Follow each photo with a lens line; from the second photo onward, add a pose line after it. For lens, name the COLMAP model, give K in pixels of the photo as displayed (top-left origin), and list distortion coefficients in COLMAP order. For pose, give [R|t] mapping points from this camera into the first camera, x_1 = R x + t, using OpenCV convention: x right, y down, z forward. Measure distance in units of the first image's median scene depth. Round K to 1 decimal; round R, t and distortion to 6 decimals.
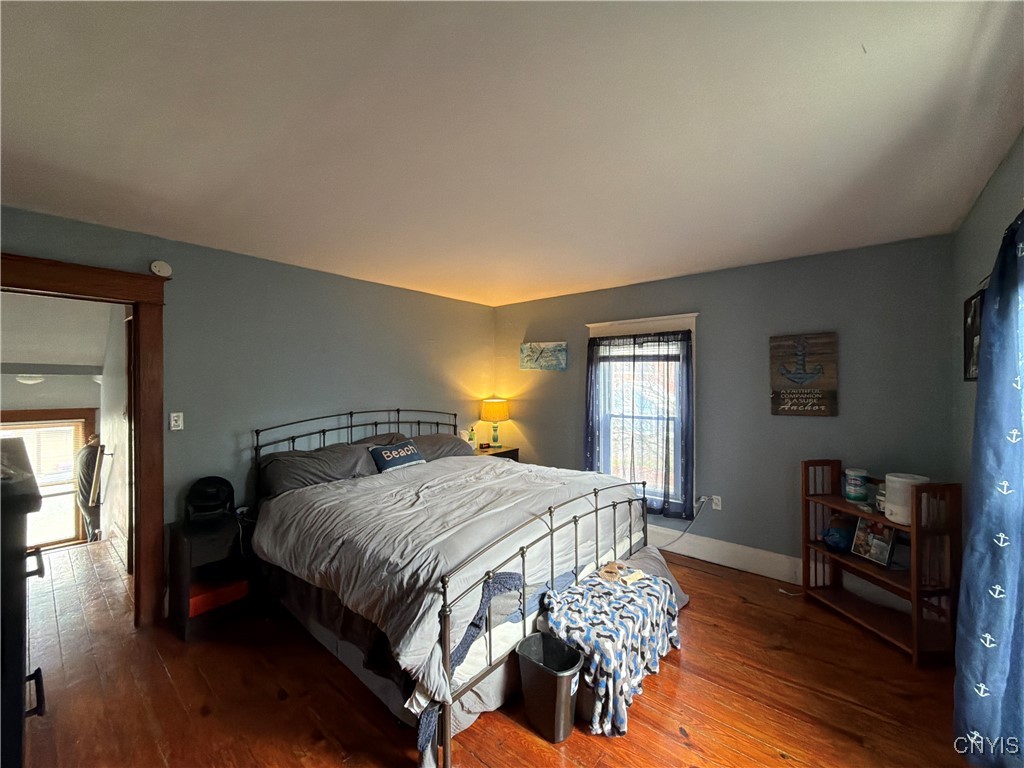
lens RADIAL K [[406.4, 0, 510.7], [0, 406.4, 383.8], [0, 0, 1]] dist [-0.002233, 0.000477]
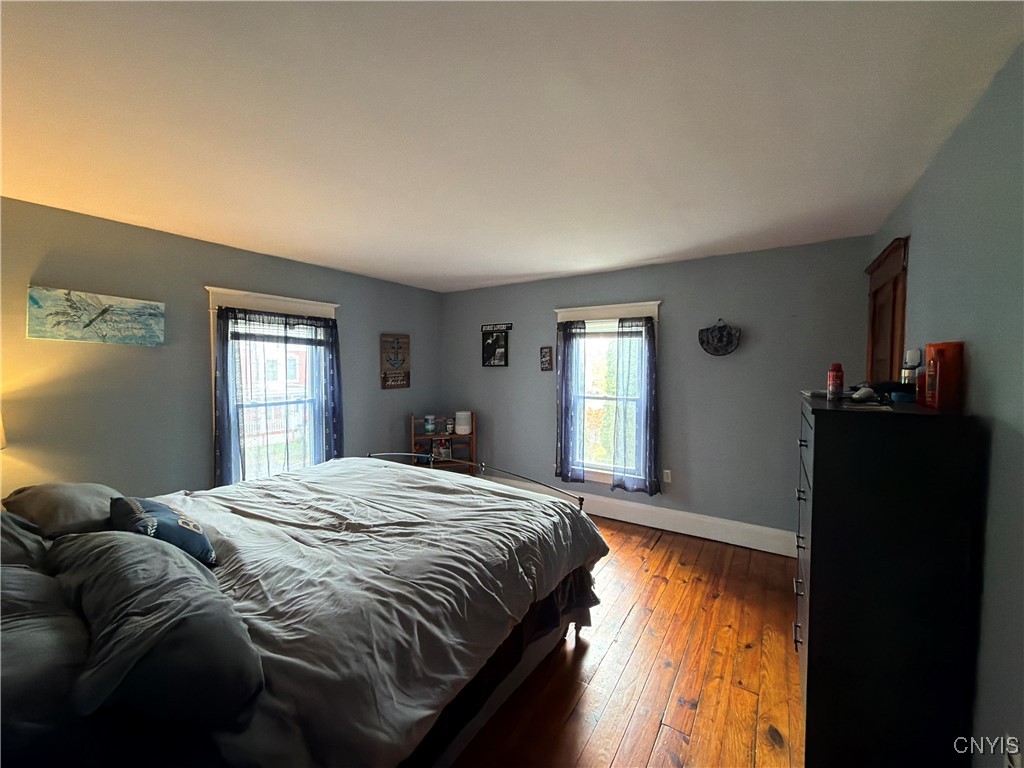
lens RADIAL K [[406.4, 0, 511.8], [0, 406.4, 384.4], [0, 0, 1]] dist [-0.002233, 0.000477]
pose [[-0.102531, -0.043265, 0.993789, -0.670937], [-0.003550, 0.999063, 0.043128, -0.002454], [-0.994724, 0.000894, -0.102588, 0.582375]]
